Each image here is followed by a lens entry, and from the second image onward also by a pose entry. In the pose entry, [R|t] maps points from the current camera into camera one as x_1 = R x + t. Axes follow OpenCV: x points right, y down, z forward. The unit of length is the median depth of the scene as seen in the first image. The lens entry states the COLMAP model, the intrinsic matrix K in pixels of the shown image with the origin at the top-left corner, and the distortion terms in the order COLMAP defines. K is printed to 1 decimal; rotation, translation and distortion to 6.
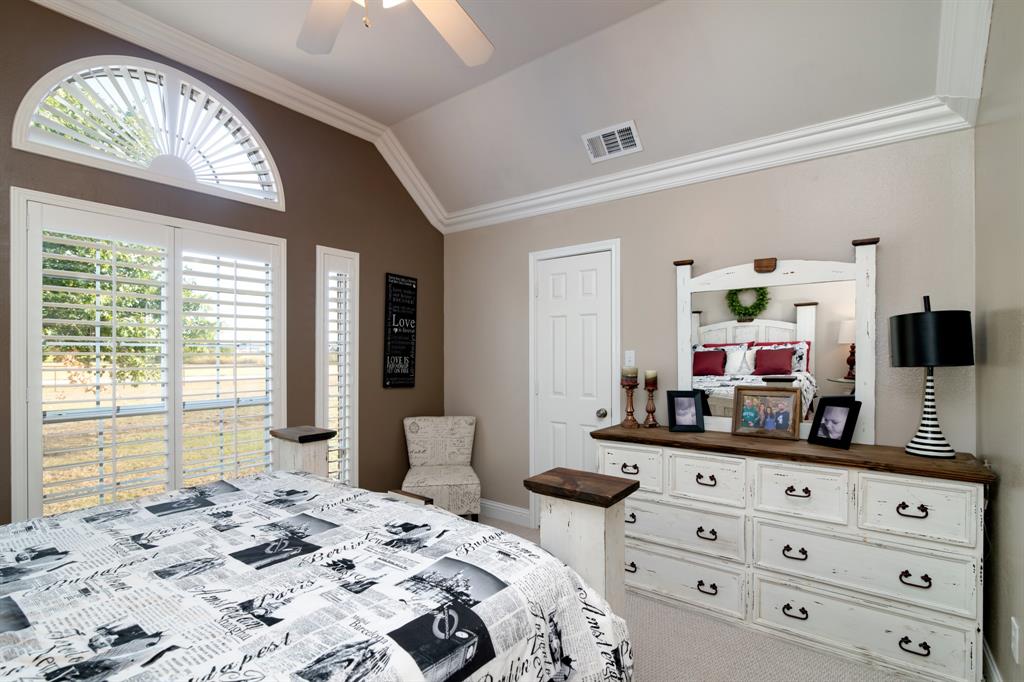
lens RADIAL K [[470.0, 0, 510.5], [0, 470.0, 355.5], [0, 0, 1]] dist [-0.011300, 0.001593]
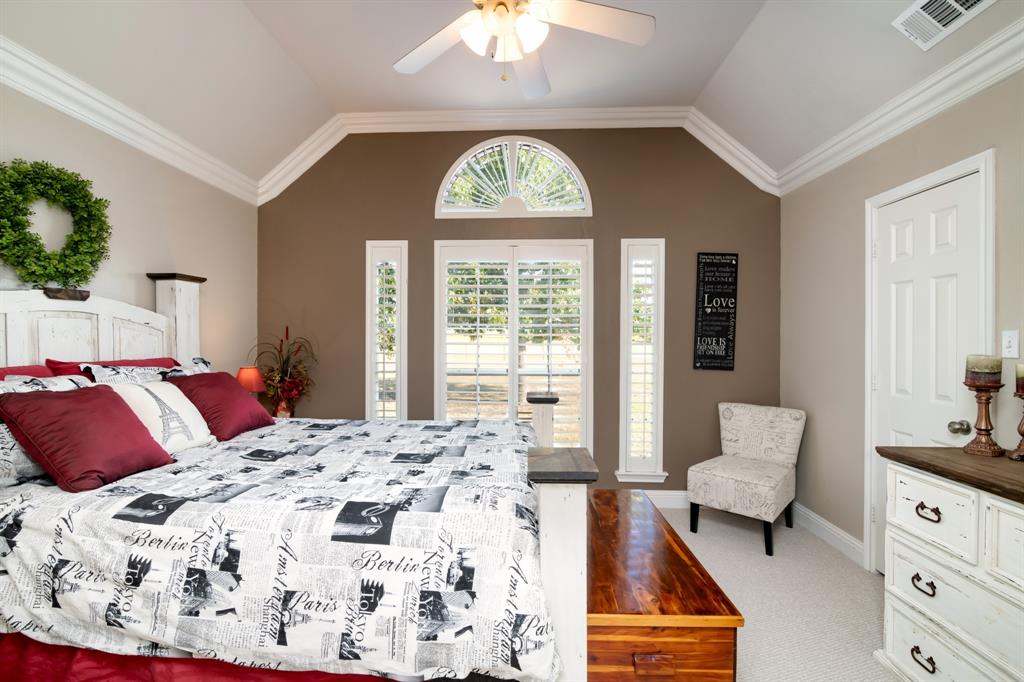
lens RADIAL K [[470.0, 0, 512.6], [0, 470.0, 341.0], [0, 0, 1]] dist [-0.011300, 0.001593]
pose [[0.579268, 0.013188, -0.815030, 0.323012], [-0.005786, 0.999910, 0.012067, -0.000204], [0.815117, -0.002275, 0.579293, 0.114343]]
